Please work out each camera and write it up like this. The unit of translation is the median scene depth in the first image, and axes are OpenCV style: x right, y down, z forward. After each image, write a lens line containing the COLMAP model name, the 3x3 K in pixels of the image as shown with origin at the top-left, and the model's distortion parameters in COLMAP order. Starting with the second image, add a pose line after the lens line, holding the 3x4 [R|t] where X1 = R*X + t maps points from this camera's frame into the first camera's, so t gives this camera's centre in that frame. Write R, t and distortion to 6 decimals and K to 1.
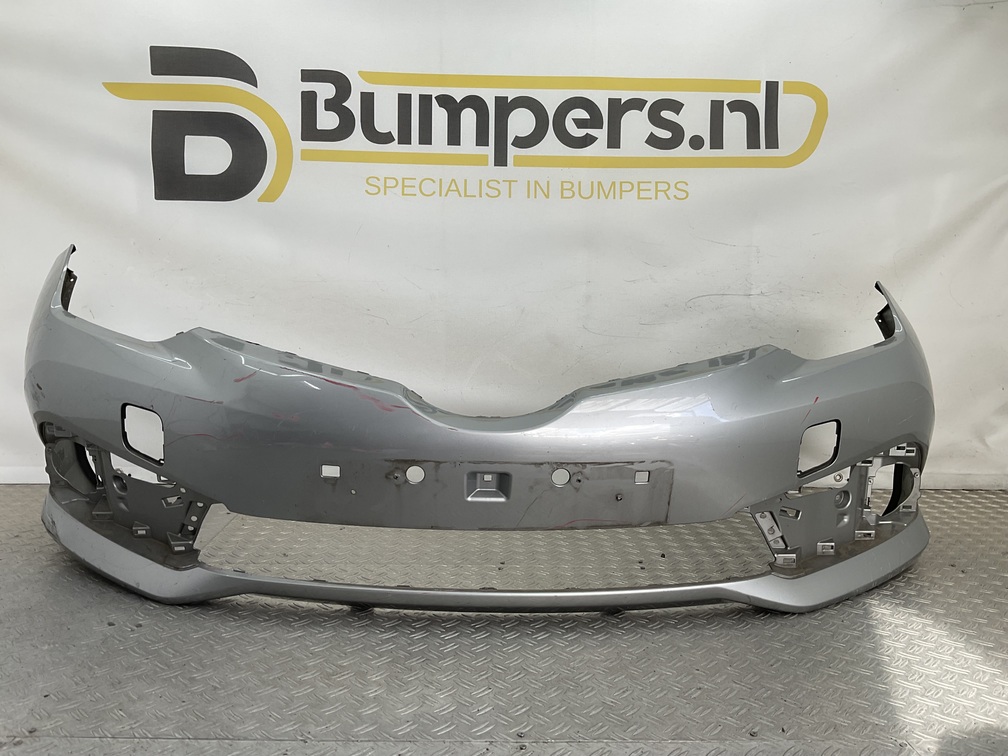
lens RADIAL K [[831.0, 0, 502.8], [0, 831.0, 376.2], [0, 0, 1]] dist [0.119935, -0.247439]
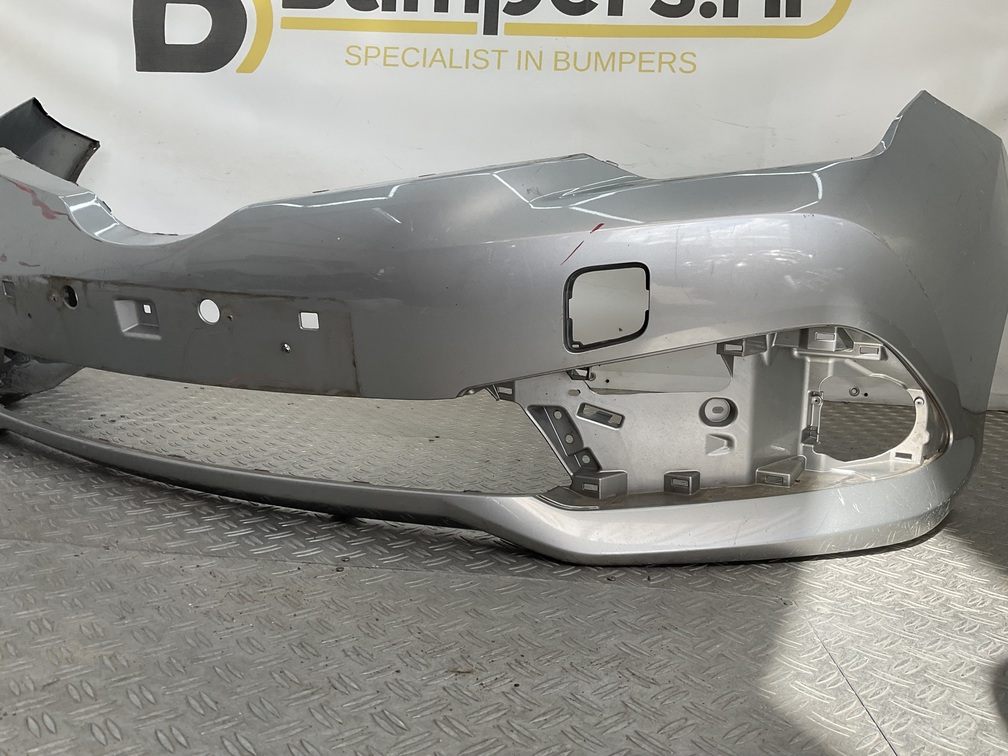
lens RADIAL K [[833.2, 0, 504.0], [0, 833.2, 378.0], [0, 0, 1]] dist [0.113010, -0.248233]
pose [[0.993345, 0.042479, -0.107057, 0.128026], [-0.038463, 0.998487, 0.039302, 0.089275], [0.108564, -0.034923, 0.993476, 0.066016]]
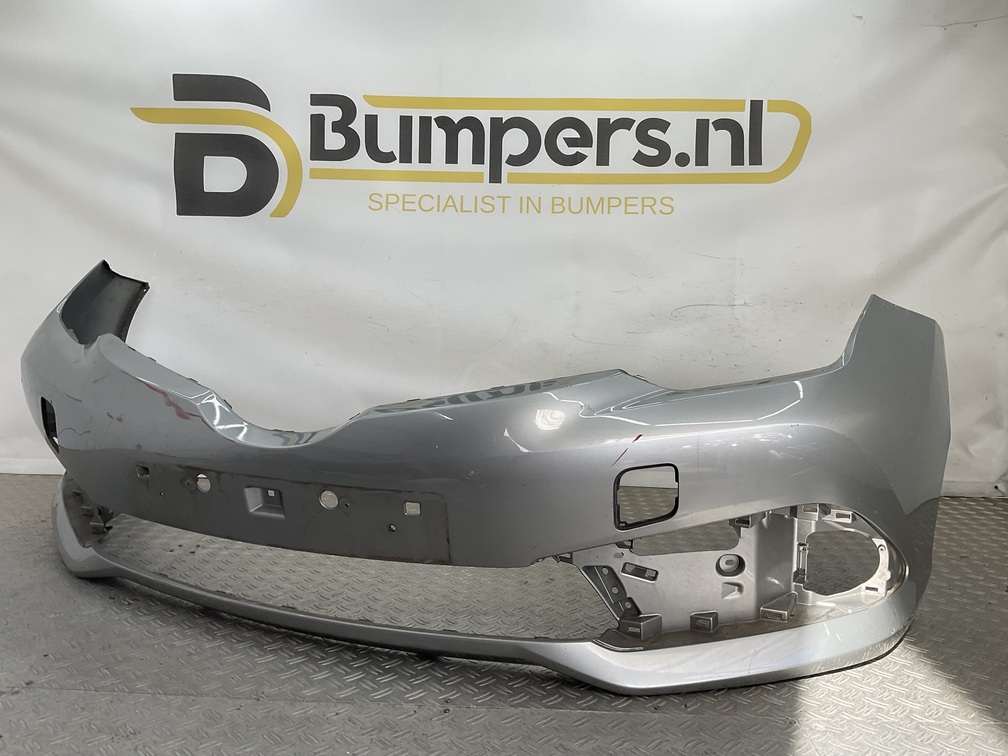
lens RADIAL K [[831.0, 0, 502.8], [0, 831.0, 376.2], [0, 0, 1]] dist [0.119935, -0.247439]
pose [[0.998093, 0.010141, -0.060883, 0.074205], [-0.010280, 0.999945, -0.001979, -0.003895], [0.060859, 0.002601, 0.998143, -0.057768]]
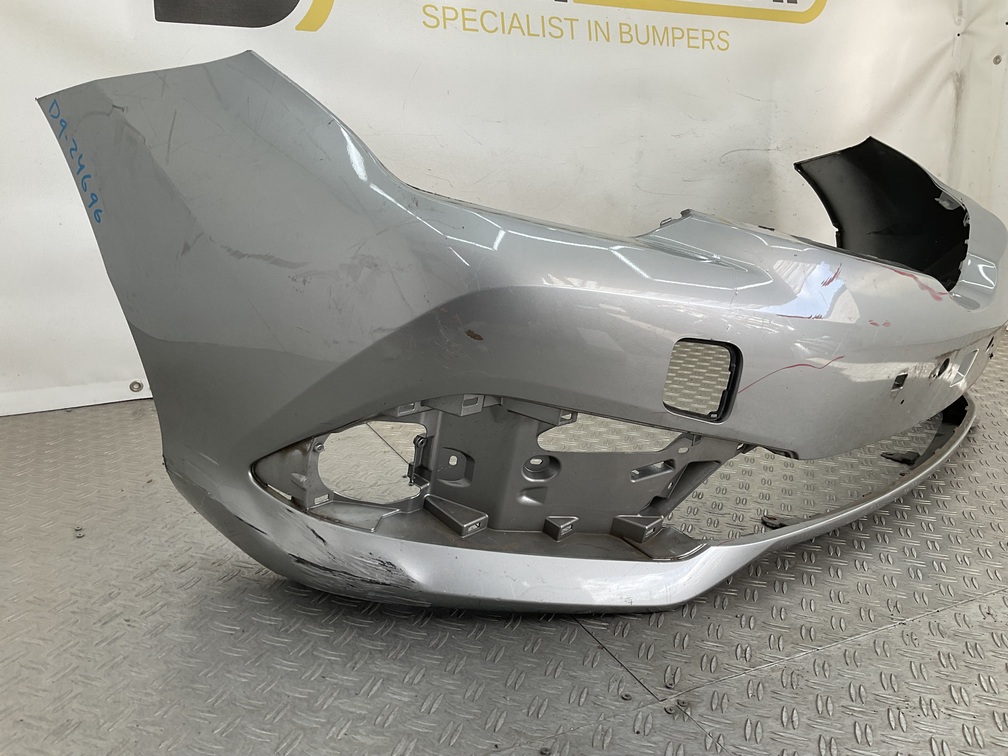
lens RADIAL K [[831.0, 0, 502.8], [0, 831.0, 376.2], [0, 0, 1]] dist [0.119935, -0.247439]
pose [[0.910684, -0.109299, 0.398382, -0.461028], [0.041404, 0.983657, 0.175227, -0.018076], [-0.411023, -0.143082, 0.900326, 0.159687]]
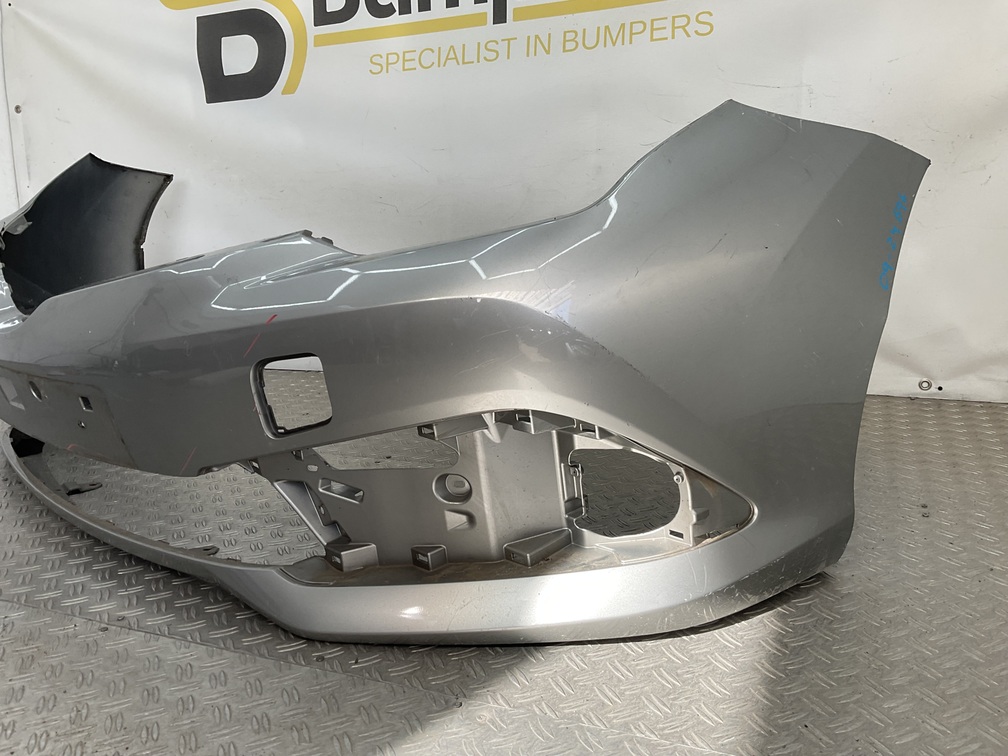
lens RADIAL K [[833.2, 0, 504.0], [0, 833.2, 378.0], [0, 0, 1]] dist [0.113010, -0.248233]
pose [[0.906318, 0.034067, -0.421220, 0.392122], [0.018863, 0.992491, 0.120856, 0.014448], [0.422174, -0.117480, 0.898870, 0.152570]]
